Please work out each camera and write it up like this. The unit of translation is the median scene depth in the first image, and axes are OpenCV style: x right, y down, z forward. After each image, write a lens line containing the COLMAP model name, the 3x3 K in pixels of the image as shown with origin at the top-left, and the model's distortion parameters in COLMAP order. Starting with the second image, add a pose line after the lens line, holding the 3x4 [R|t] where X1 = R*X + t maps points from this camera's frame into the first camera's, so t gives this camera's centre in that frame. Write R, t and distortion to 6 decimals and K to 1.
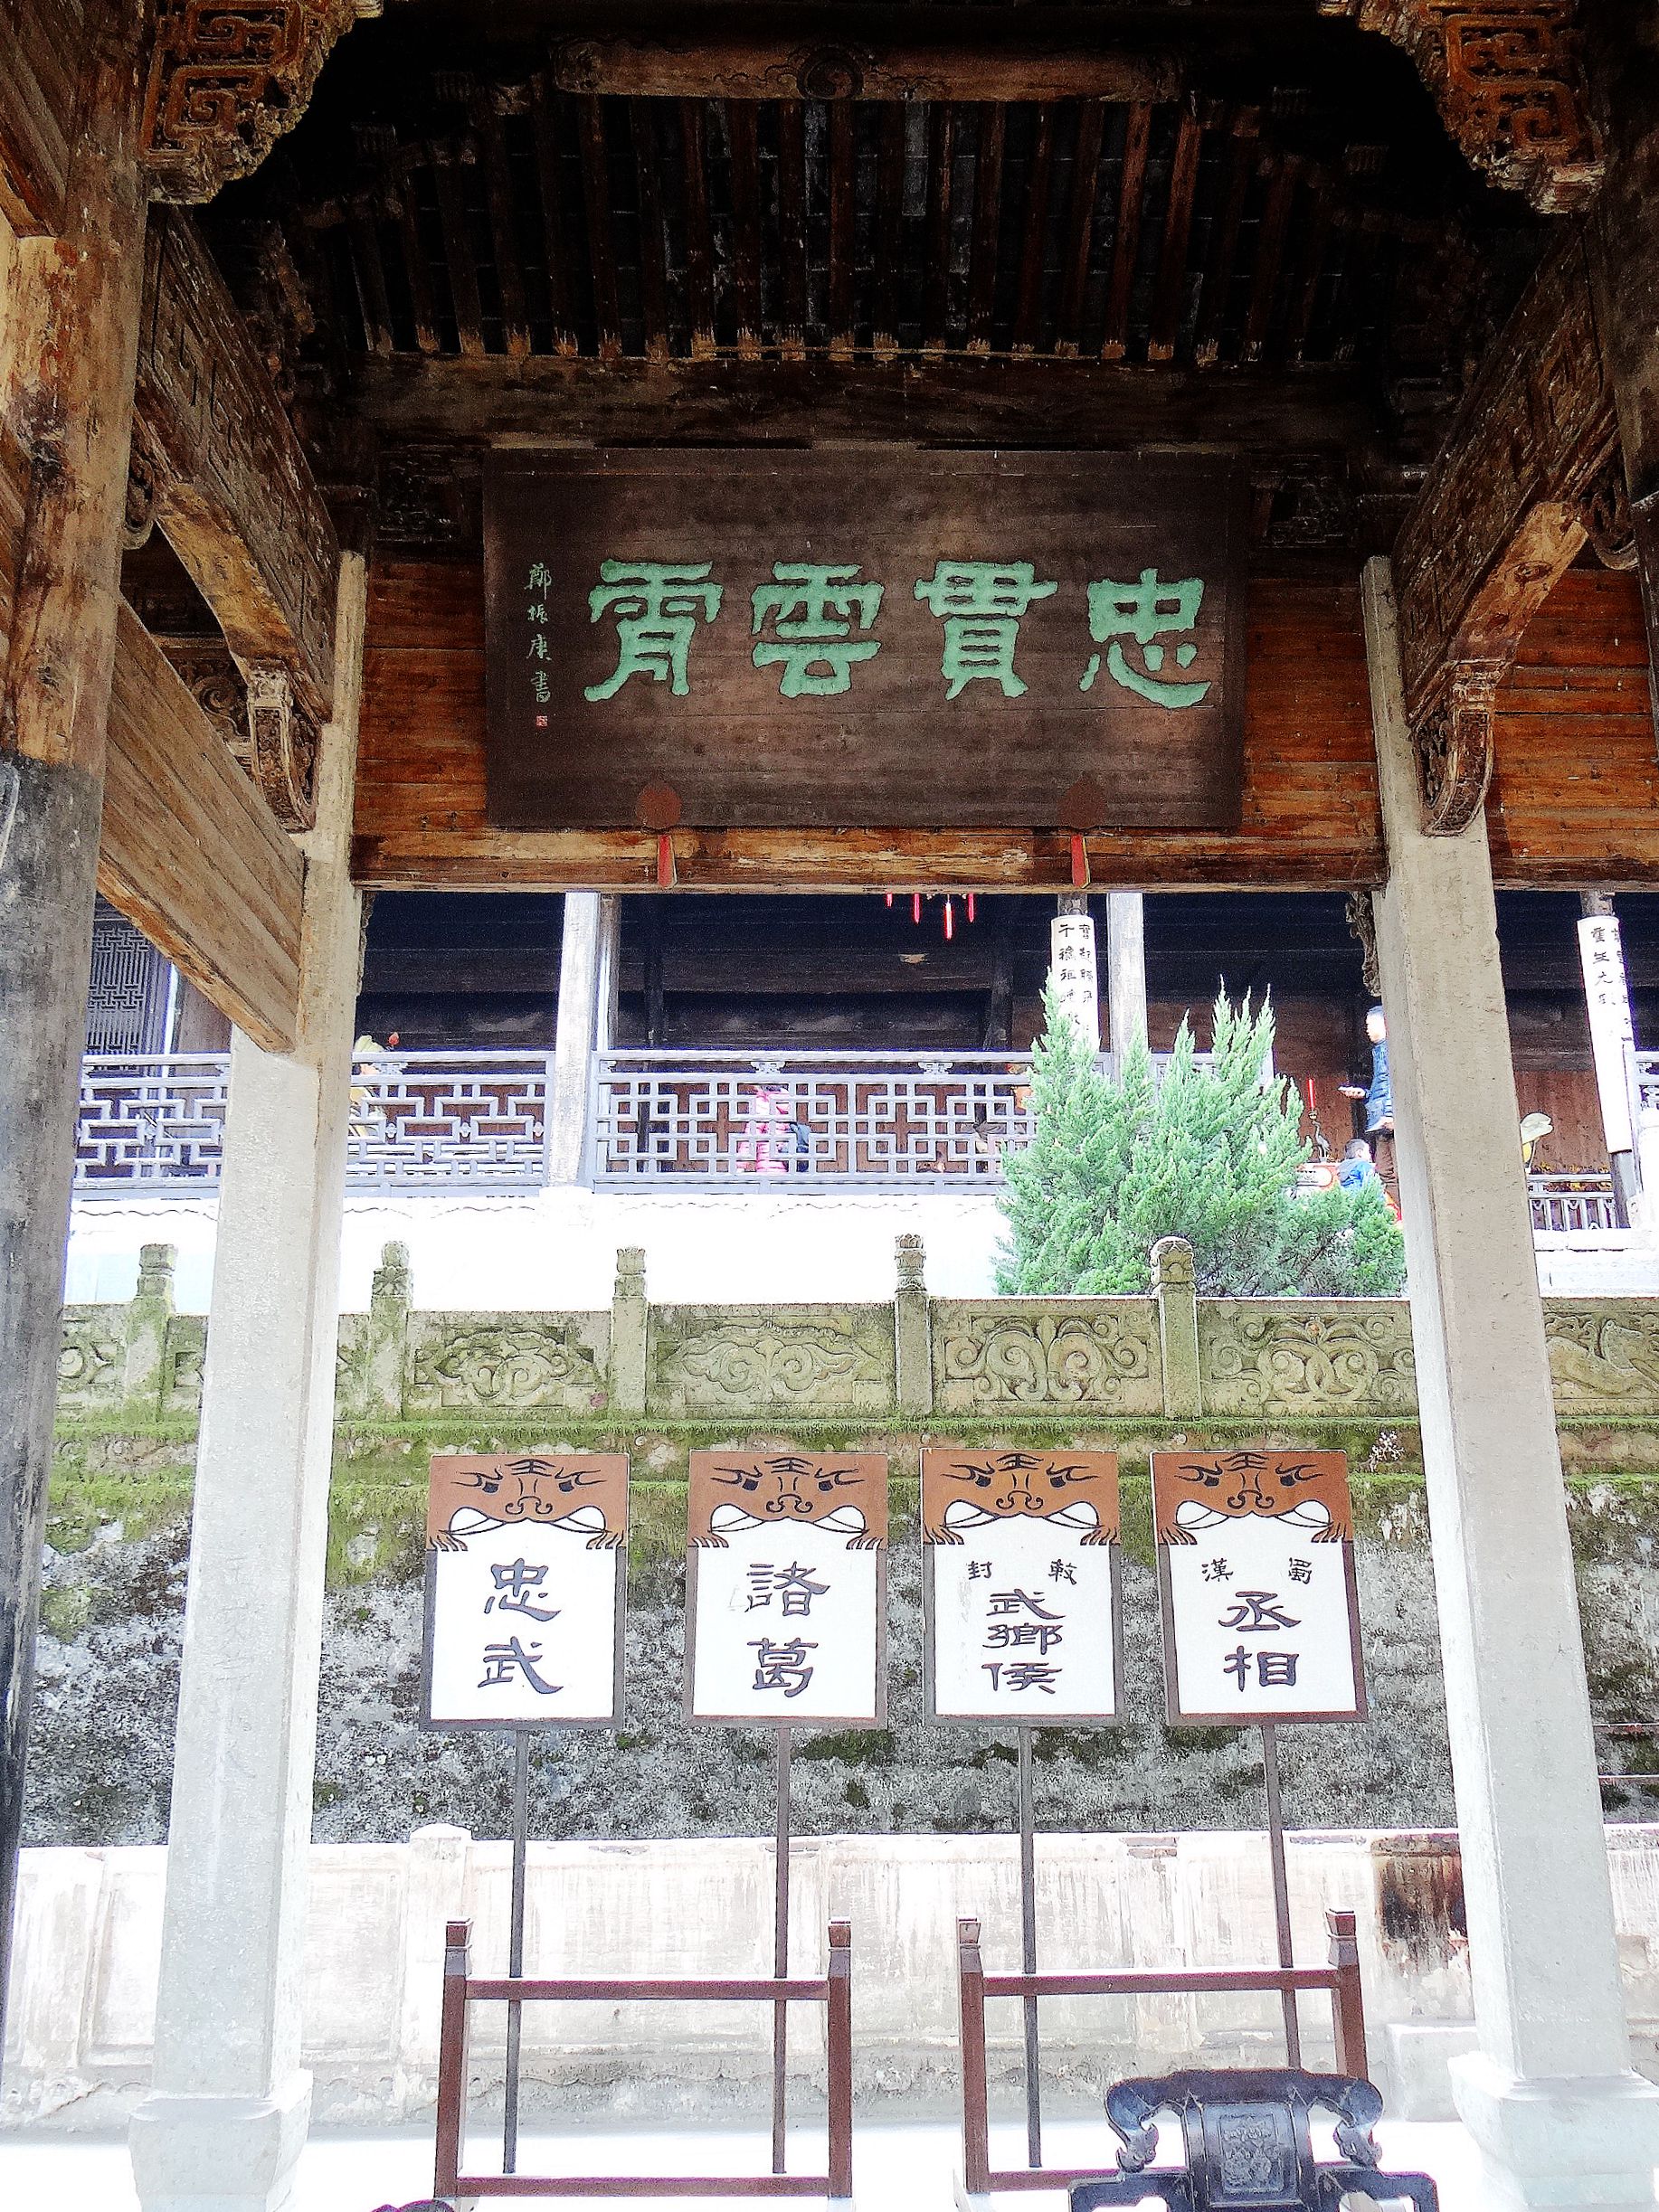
lens RADIAL K [[1810.8, 0, 838.5], [0, 1810.8, 1098.8], [0, 0, 1]] dist [-0.010475, -0.002309]
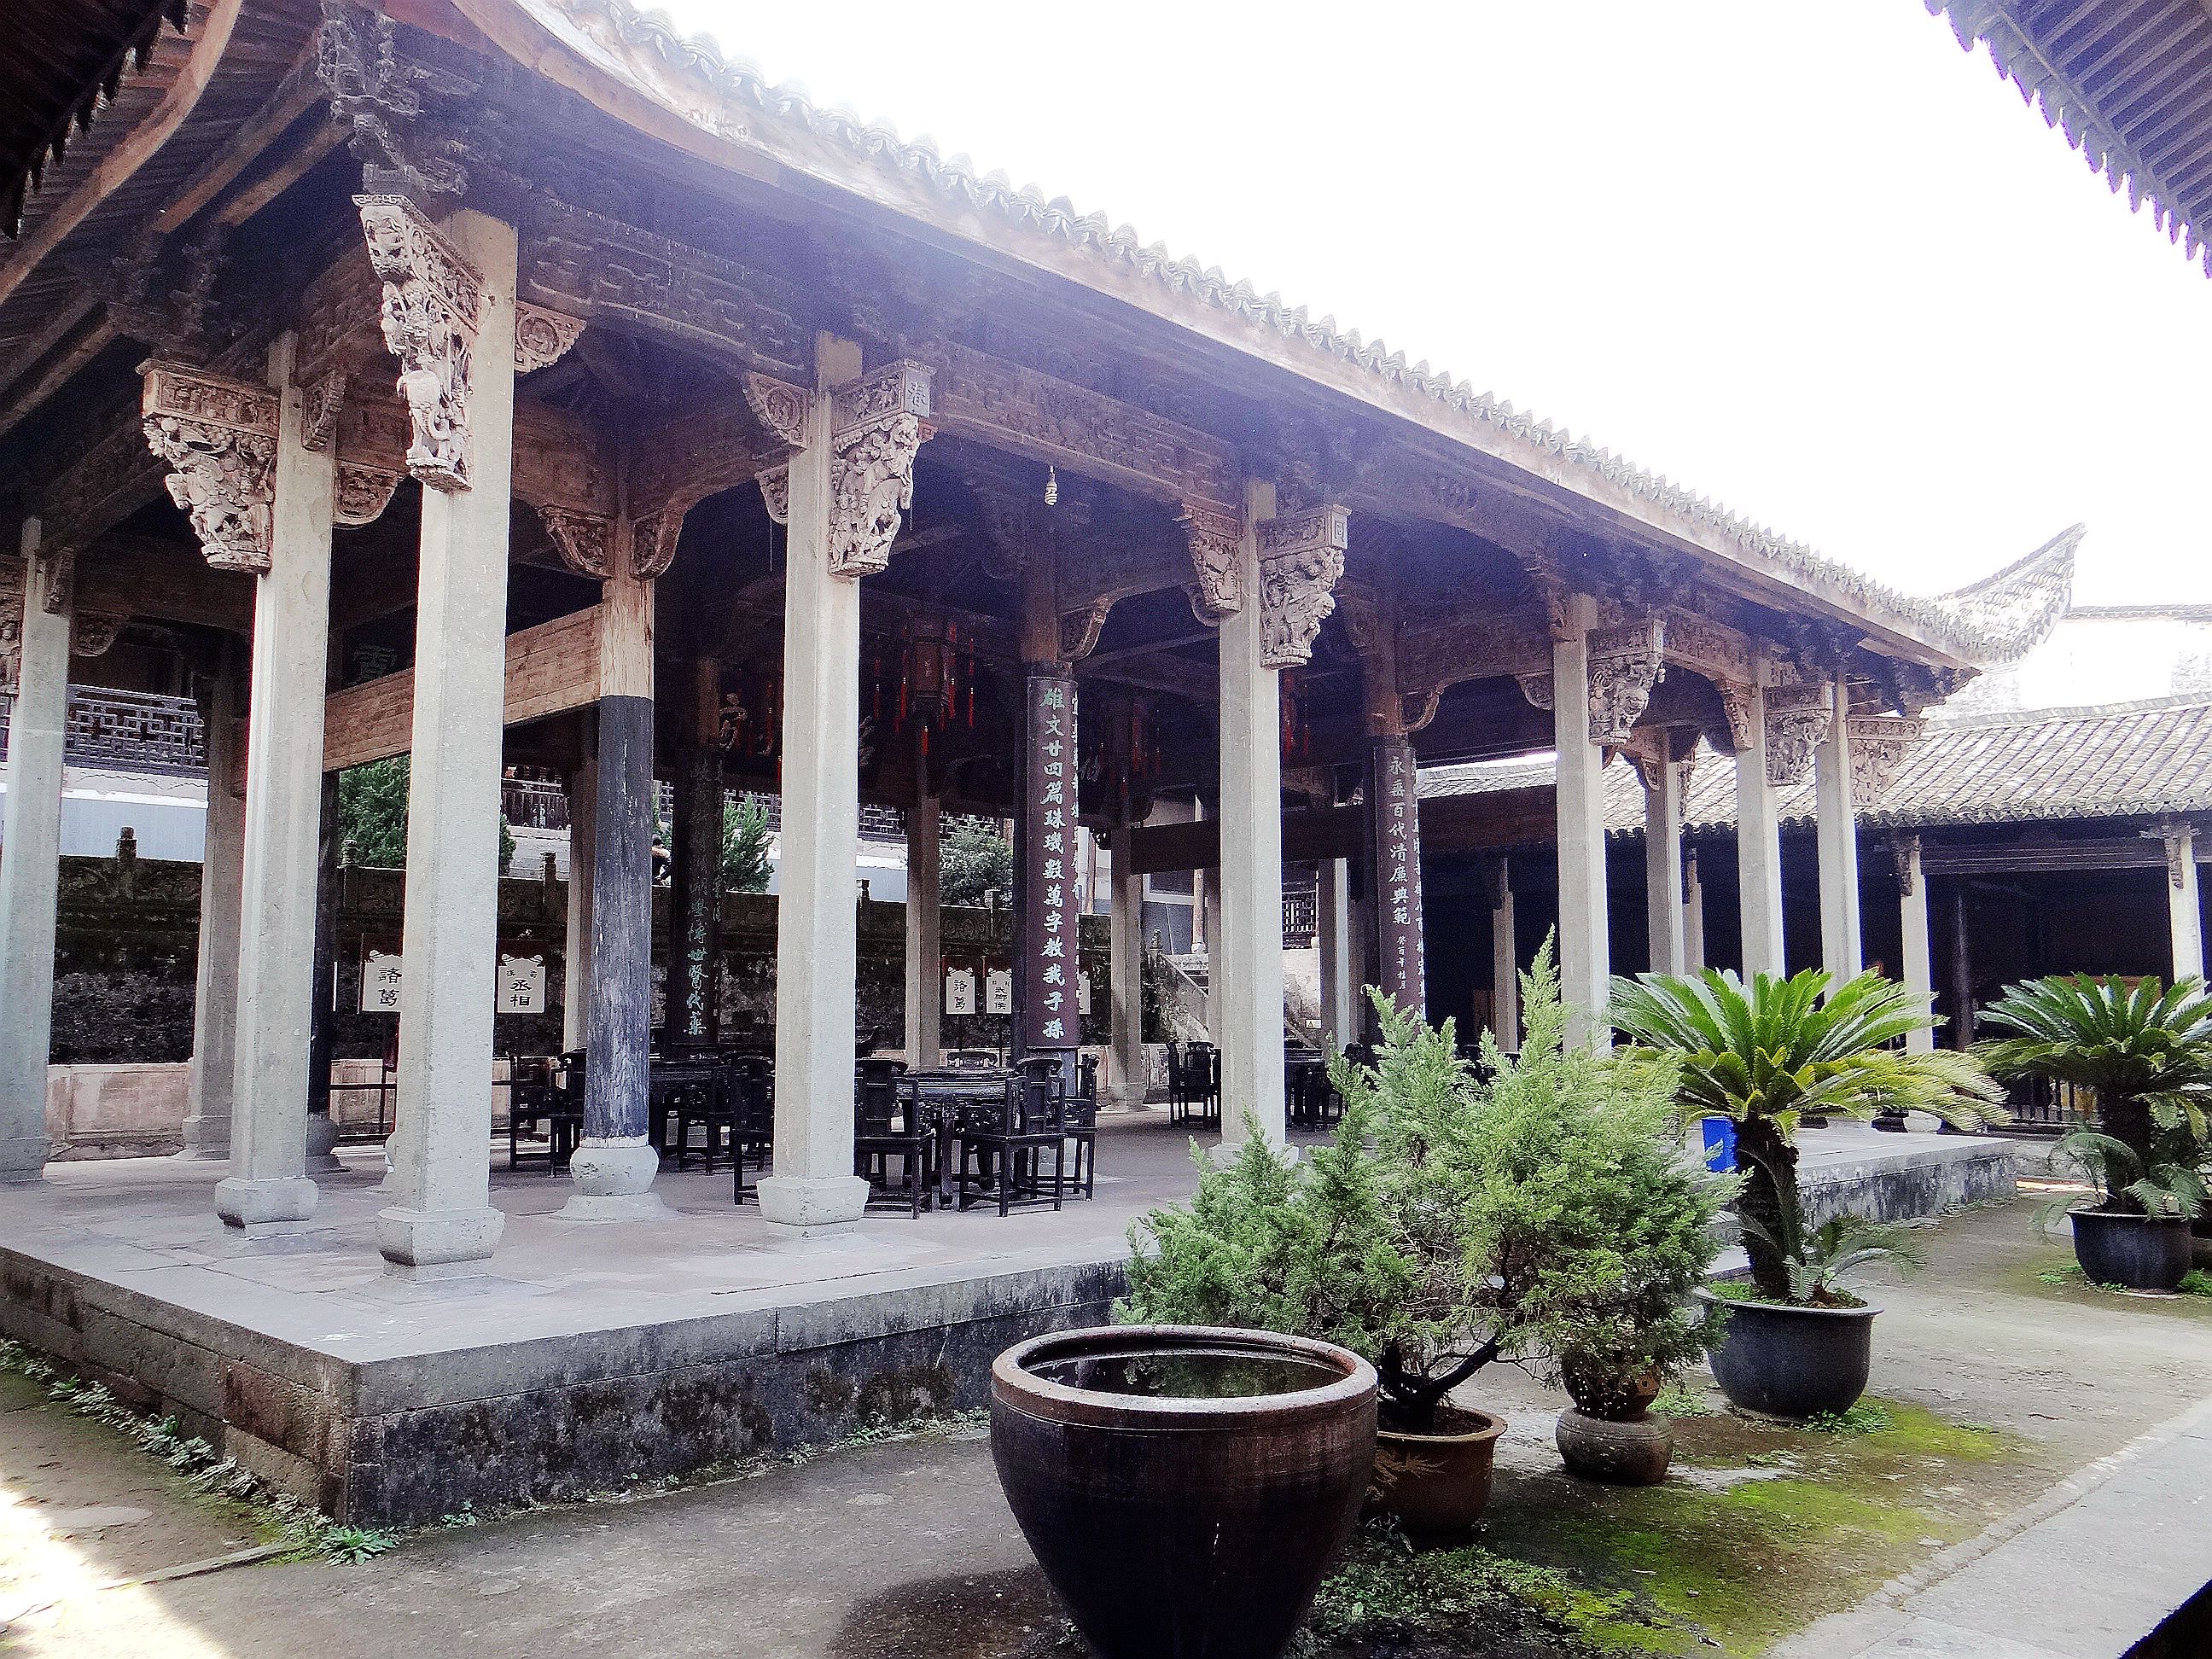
lens RADIAL K [[1810.5, 0, 1105.4], [0, 1810.5, 832.5], [0, 0, 1]] dist [-0.010475, -0.002309]
pose [[0.714458, 0.079607, 0.695135, -1.017366], [-0.192751, 0.977457, 0.086170, -0.377356], [-0.672605, -0.195553, 0.713696, -1.584753]]
